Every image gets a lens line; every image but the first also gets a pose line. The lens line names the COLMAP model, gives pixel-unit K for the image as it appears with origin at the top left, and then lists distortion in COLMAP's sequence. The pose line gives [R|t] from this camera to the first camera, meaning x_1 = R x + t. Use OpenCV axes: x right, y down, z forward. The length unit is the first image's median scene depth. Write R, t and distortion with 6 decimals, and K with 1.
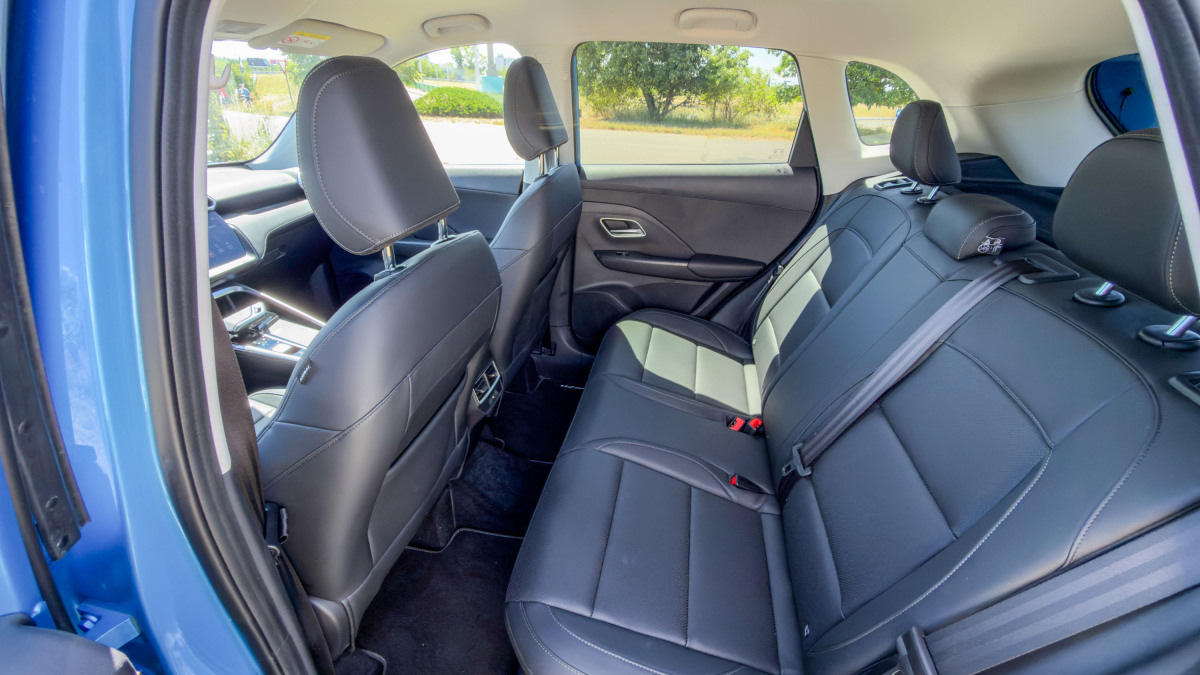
lens RADIAL K [[479.3, 0, 598.0], [0, 479.3, 338.5], [0, 0, 1]] dist [-0.001236, -0.000167]
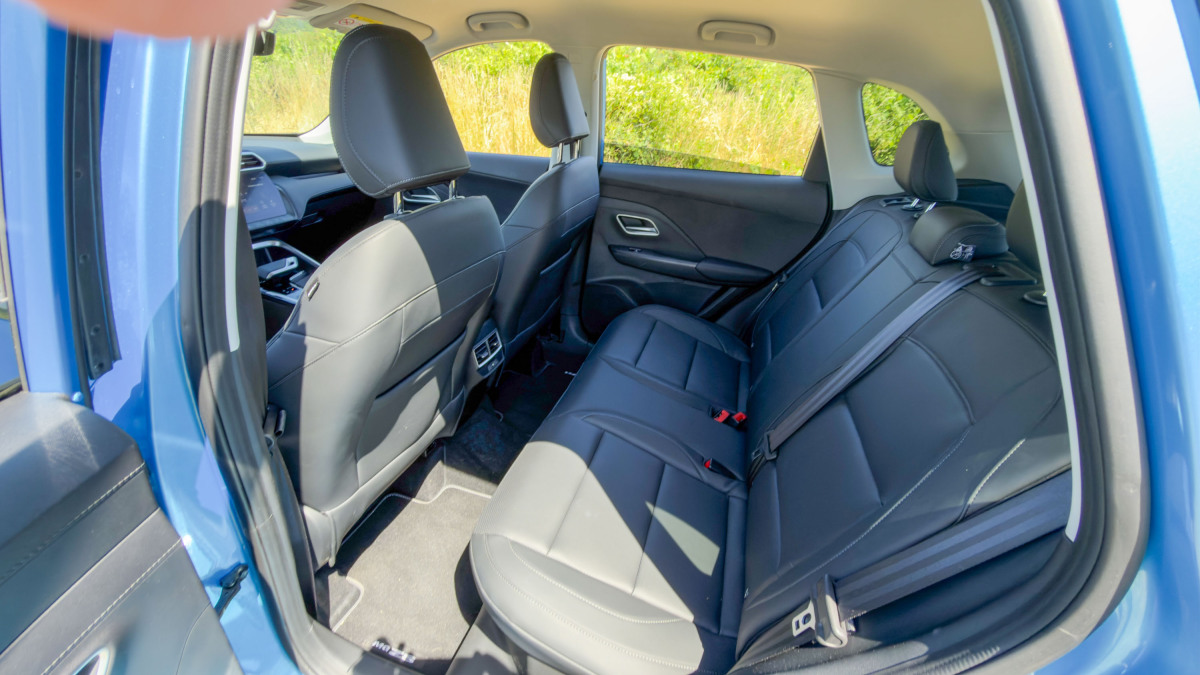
lens RADIAL K [[478.1, 0, 601.2], [0, 478.1, 340.0], [0, 0, 1]] dist [-0.000672, -0.000190]
pose [[0.993575, 0.101371, -0.050326, 0.067852], [-0.102634, 0.994449, -0.023179, 0.067411], [0.047697, 0.028195, 0.998464, -0.051984]]
